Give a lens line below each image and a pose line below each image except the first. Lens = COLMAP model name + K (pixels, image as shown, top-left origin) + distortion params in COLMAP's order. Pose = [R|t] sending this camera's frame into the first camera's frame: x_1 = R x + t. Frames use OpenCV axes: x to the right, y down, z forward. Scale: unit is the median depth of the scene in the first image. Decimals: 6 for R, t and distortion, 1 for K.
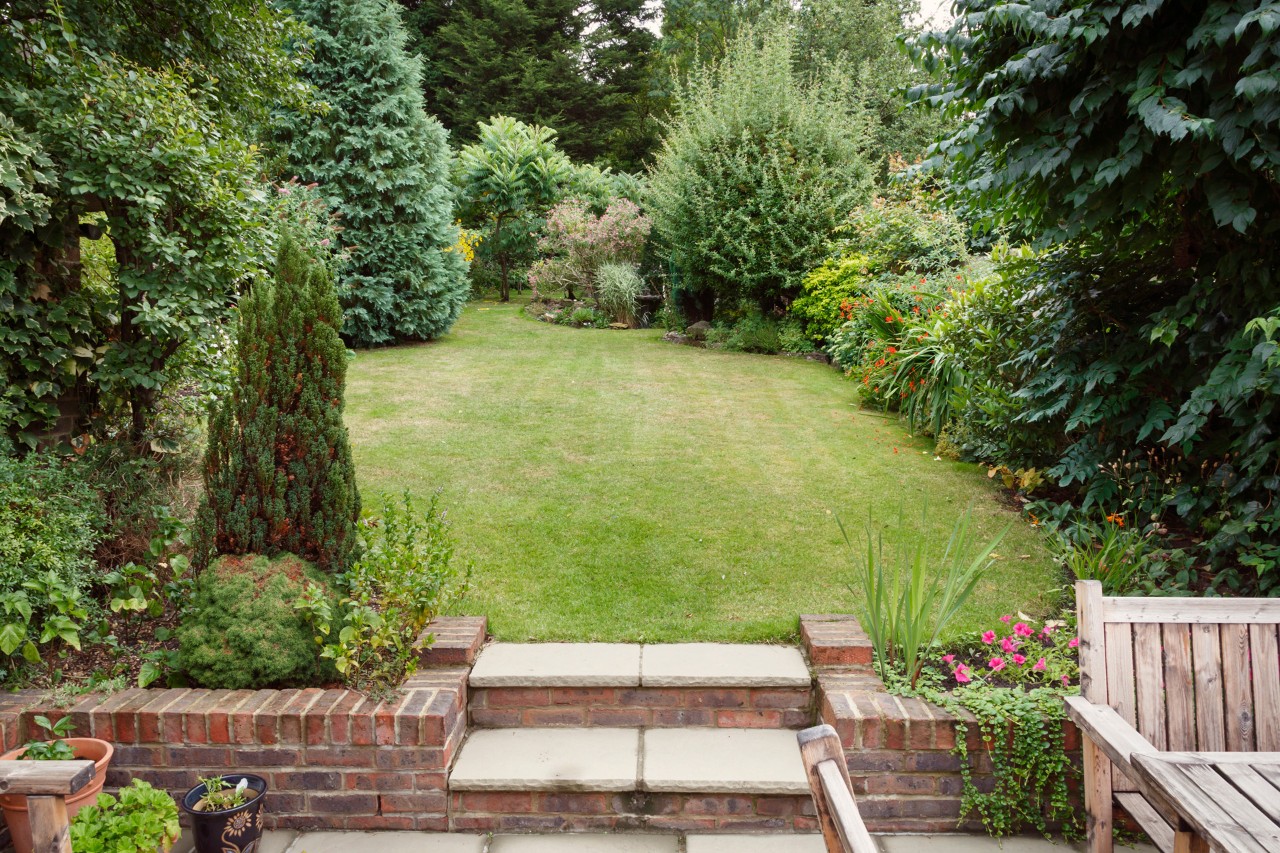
lens RADIAL K [[1264.0, 0, 640.0], [0, 1264.0, 426.5], [0, 0, 1]] dist [-0.057393, -0.002037]
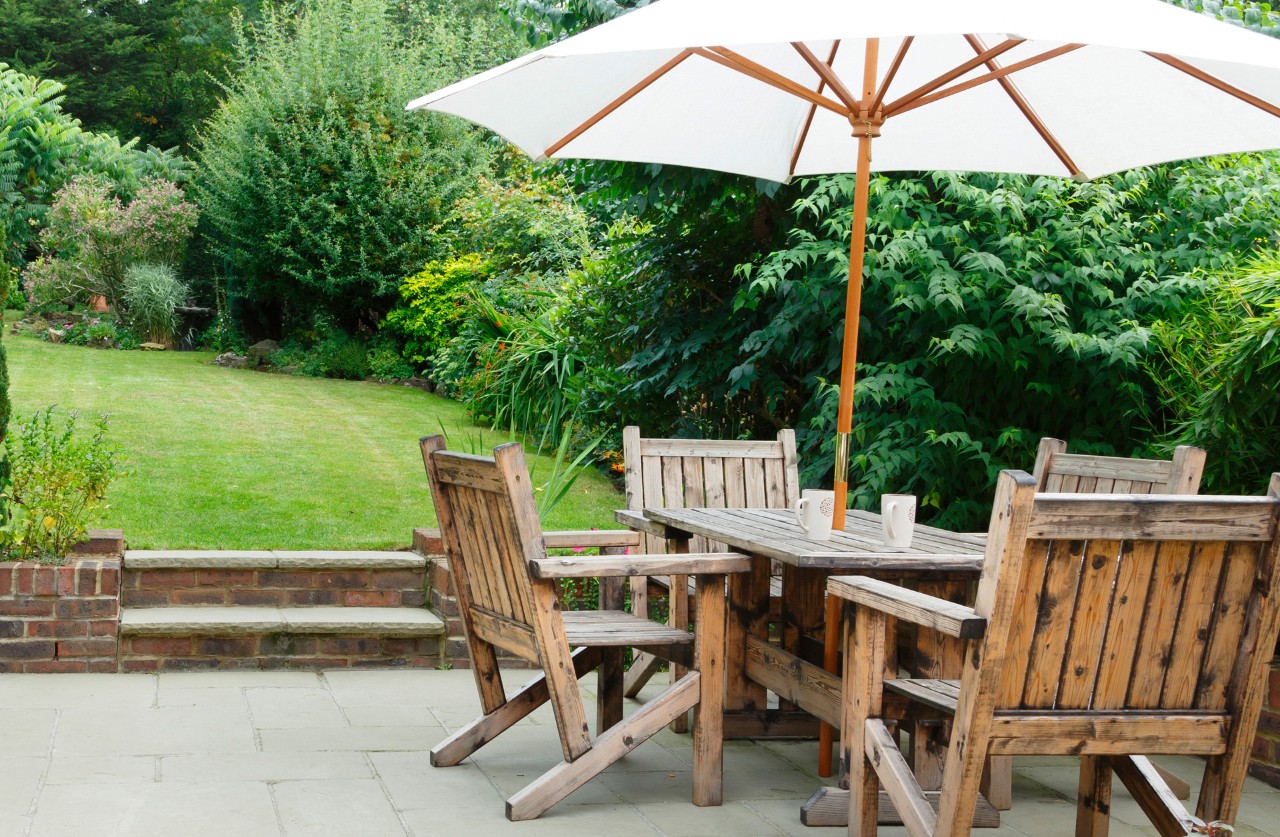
lens RADIAL K [[2181.2, 0, 640.0], [0, 2181.2, 418.5], [0, 0, 1]] dist [0.020304, -0.074146]
pose [[0.969316, 0.016091, 0.245293, -0.061814], [0.005715, 0.996111, -0.087925, 0.090442], [-0.245753, 0.086629, 0.965454, -0.368209]]
